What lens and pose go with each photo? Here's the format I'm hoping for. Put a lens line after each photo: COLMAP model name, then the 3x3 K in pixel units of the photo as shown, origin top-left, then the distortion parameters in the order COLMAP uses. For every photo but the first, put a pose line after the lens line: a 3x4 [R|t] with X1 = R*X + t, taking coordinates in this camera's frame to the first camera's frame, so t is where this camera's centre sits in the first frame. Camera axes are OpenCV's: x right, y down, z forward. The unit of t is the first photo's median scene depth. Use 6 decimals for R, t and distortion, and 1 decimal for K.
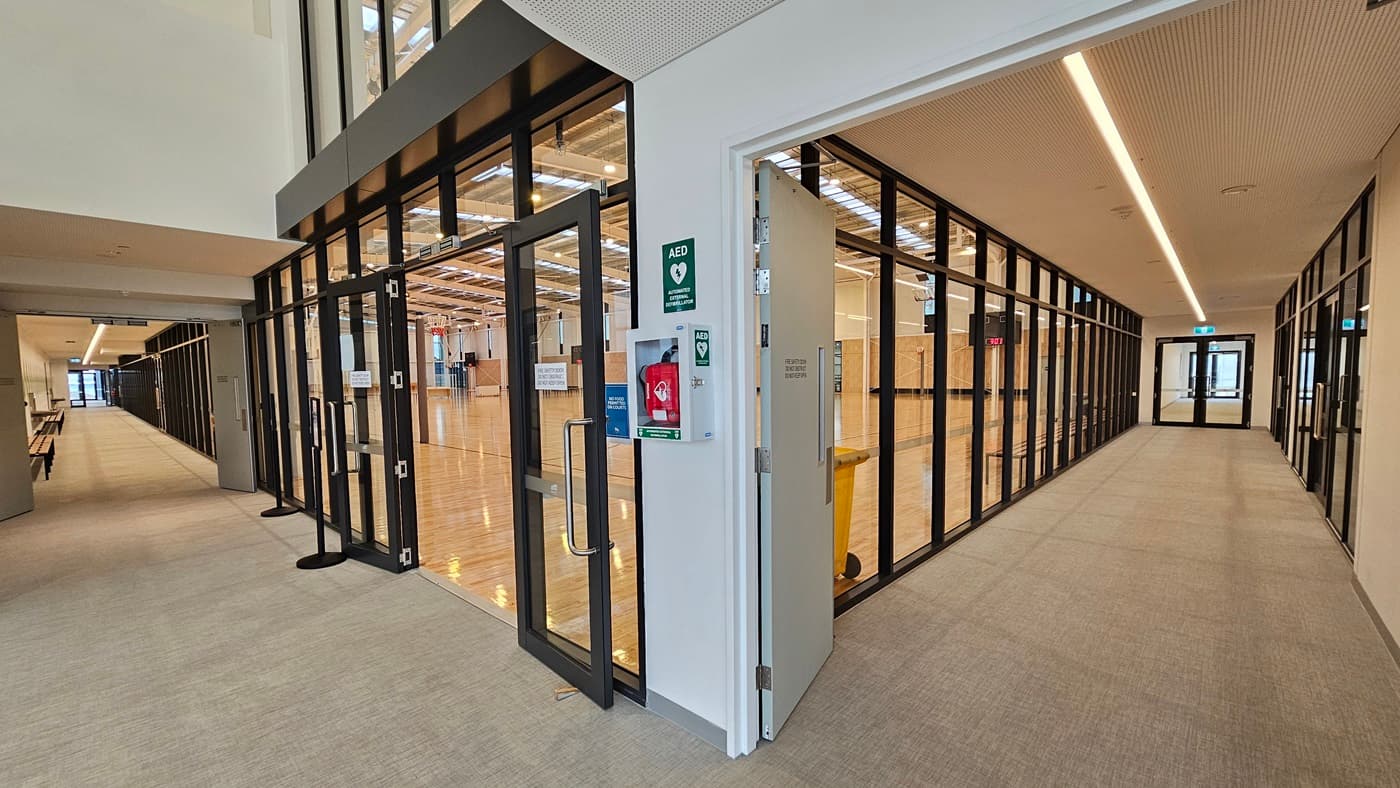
lens RADIAL K [[572.3, 0, 697.5], [0, 572.3, 413.1], [0, 0, 1]] dist [-0.002373, -0.000623]
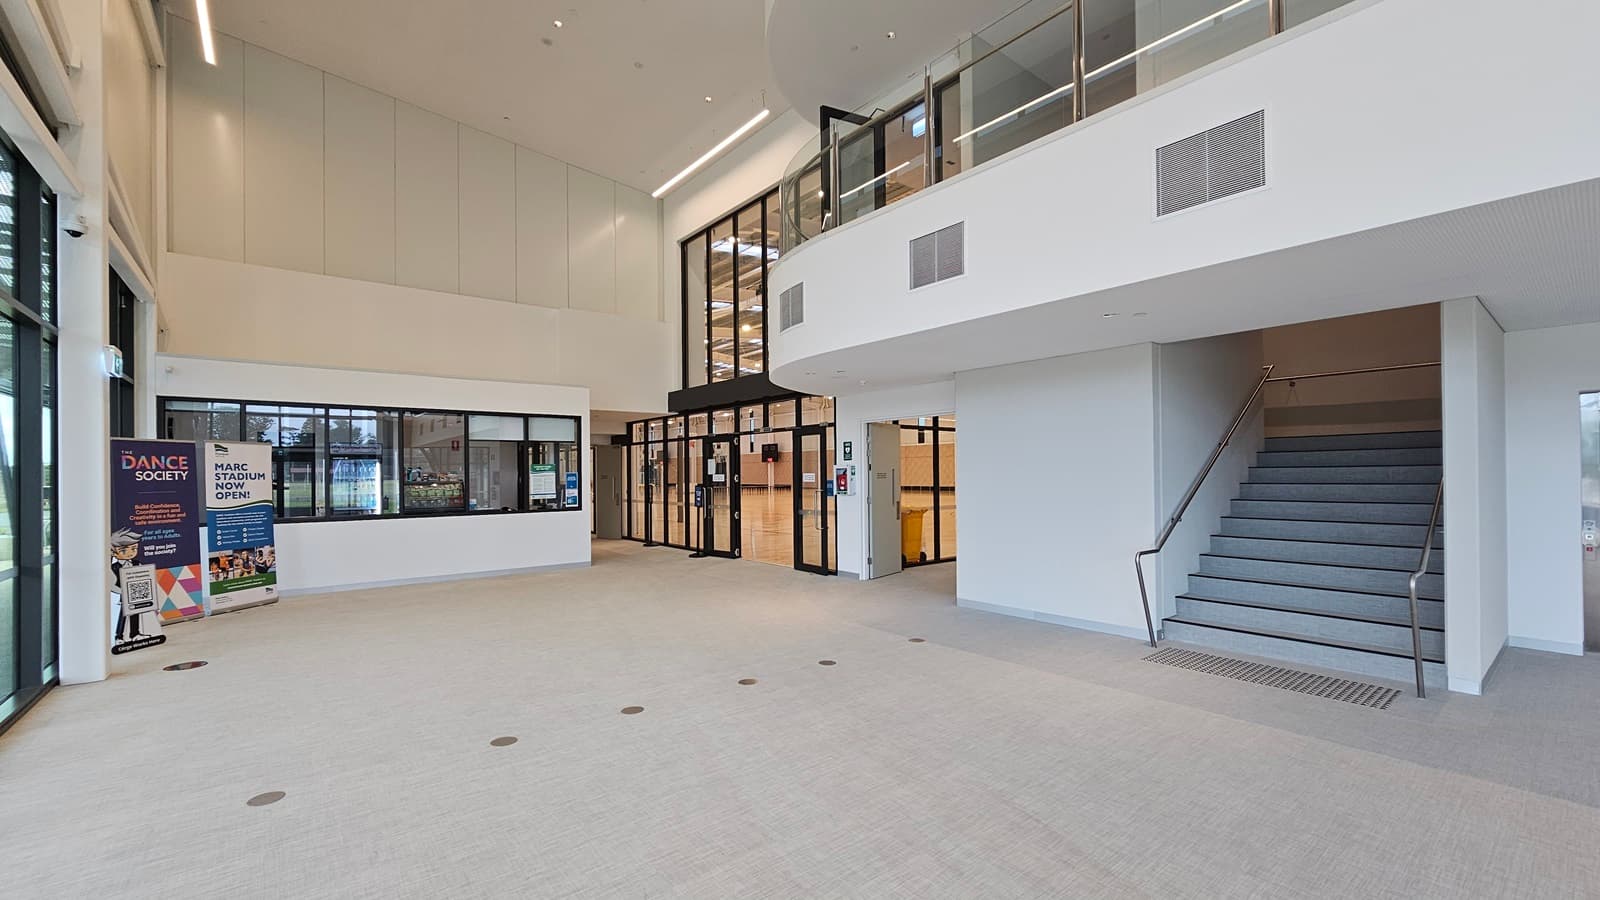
lens RADIAL K [[654.1, 0, 797.1], [0, 654.1, 471.8], [0, 0, 1]] dist [-0.002373, -0.000623]
pose [[0.988850, 0.001575, -0.148907, 0.253973], [-0.011726, 0.997663, -0.067320, 0.170556], [0.148453, 0.068316, 0.986557, -2.968267]]
